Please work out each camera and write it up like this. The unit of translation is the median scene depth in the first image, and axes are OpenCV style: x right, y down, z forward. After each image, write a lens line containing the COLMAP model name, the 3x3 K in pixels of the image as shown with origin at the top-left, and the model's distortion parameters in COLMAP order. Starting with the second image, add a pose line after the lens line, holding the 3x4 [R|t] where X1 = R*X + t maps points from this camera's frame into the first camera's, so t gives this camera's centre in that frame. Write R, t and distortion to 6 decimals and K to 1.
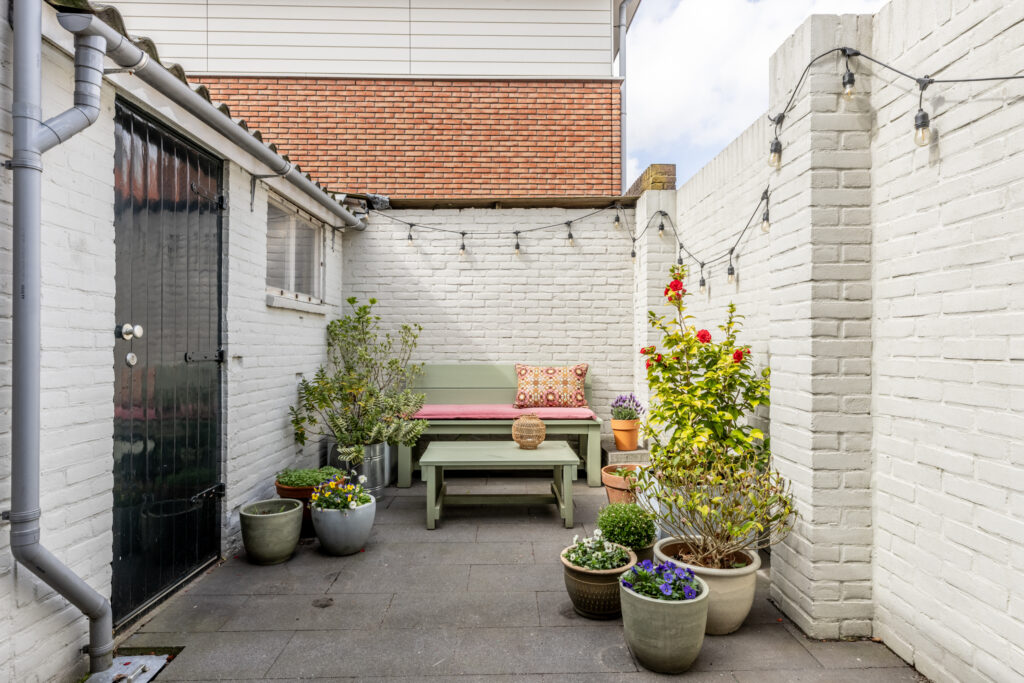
lens RADIAL K [[580.4, 0, 512.5], [0, 580.4, 346.8], [0, 0, 1]] dist [0.002322, -0.000024]
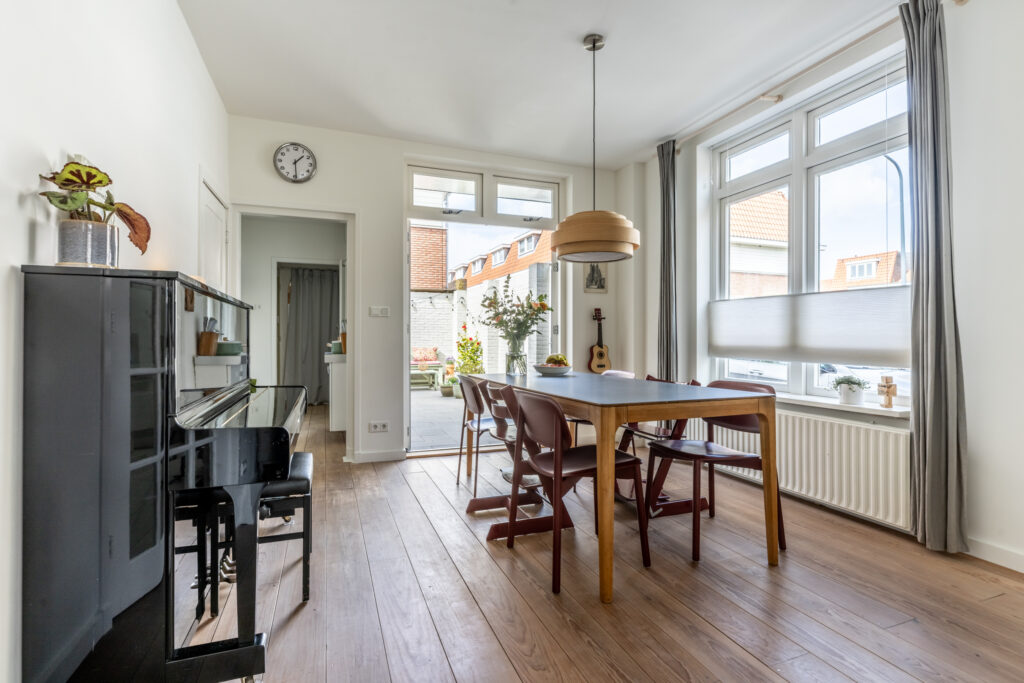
lens RADIAL K [[510.8, 0, 517.3], [0, 510.8, 337.9], [0, 0, 1]] dist [-0.008989, 0.000261]
pose [[0.939148, 0.005759, 0.343464, -0.398990], [-0.004937, 0.999982, -0.003268, -0.009310], [-0.343476, 0.001374, 0.939160, -1.652579]]
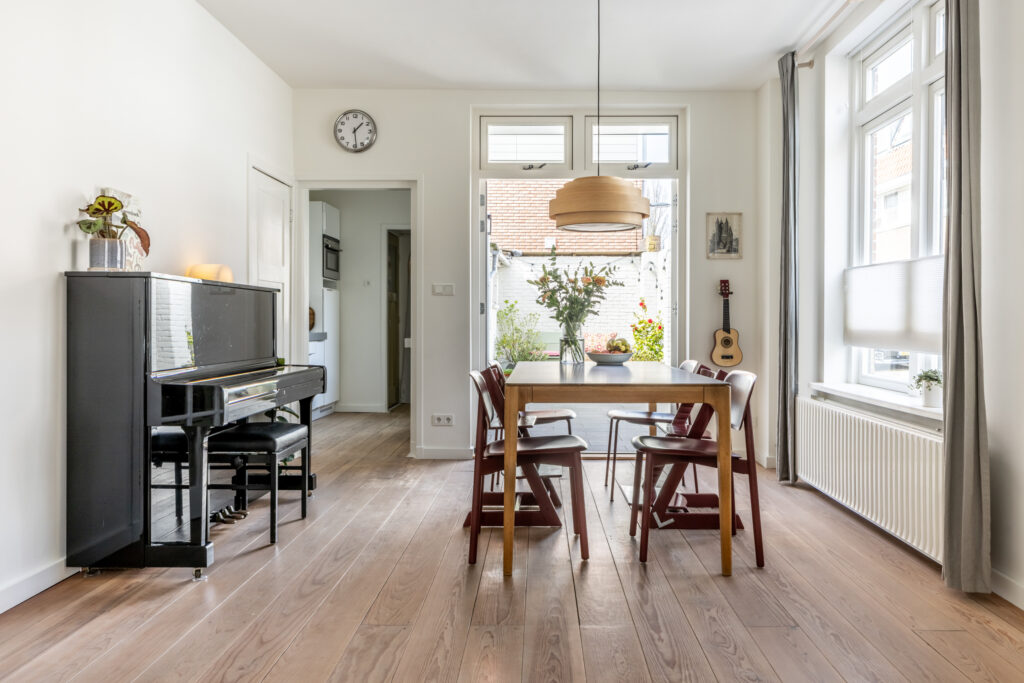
lens RADIAL K [[782.8, 0, 513.7], [0, 782.8, 334.7], [0, 0, 1]] dist [-0.004542, 0.004115]
pose [[0.999221, 0.006522, -0.038919, -0.141832], [-0.005826, 0.999822, 0.017965, -0.009846], [0.039029, -0.017724, 0.999081, -1.960500]]
